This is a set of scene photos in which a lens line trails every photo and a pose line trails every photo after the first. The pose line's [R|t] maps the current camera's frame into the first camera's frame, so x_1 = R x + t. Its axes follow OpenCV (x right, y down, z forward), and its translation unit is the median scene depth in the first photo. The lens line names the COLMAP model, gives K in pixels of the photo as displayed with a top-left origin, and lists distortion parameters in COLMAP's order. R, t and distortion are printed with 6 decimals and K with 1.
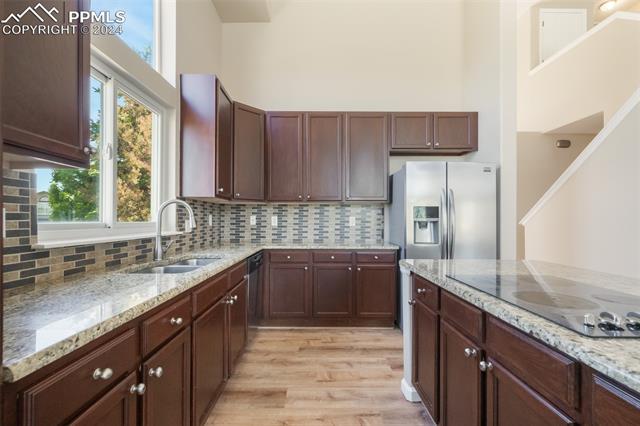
lens RADIAL K [[287.4, 0, 318.7], [0, 287.4, 215.7], [0, 0, 1]] dist [0.001604, -0.000039]
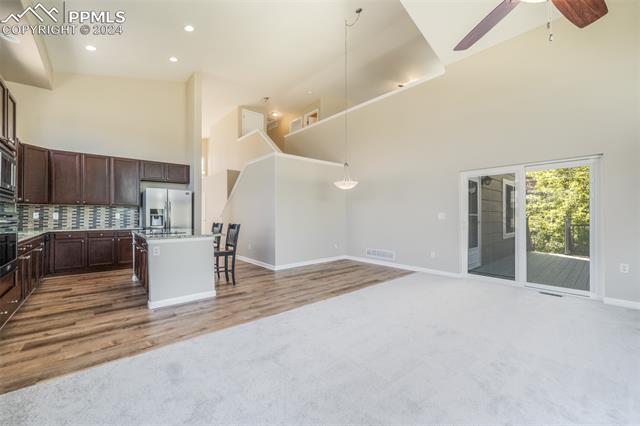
lens RADIAL K [[260.6, 0, 323.5], [0, 260.6, 213.7], [0, 0, 1]] dist [-0.004728, 0.000284]
pose [[0.763039, -0.001090, 0.646352, 0.050730], [-0.003275, 0.999979, 0.005552, -0.006863], [-0.646344, -0.006353, 0.763019, -1.095826]]
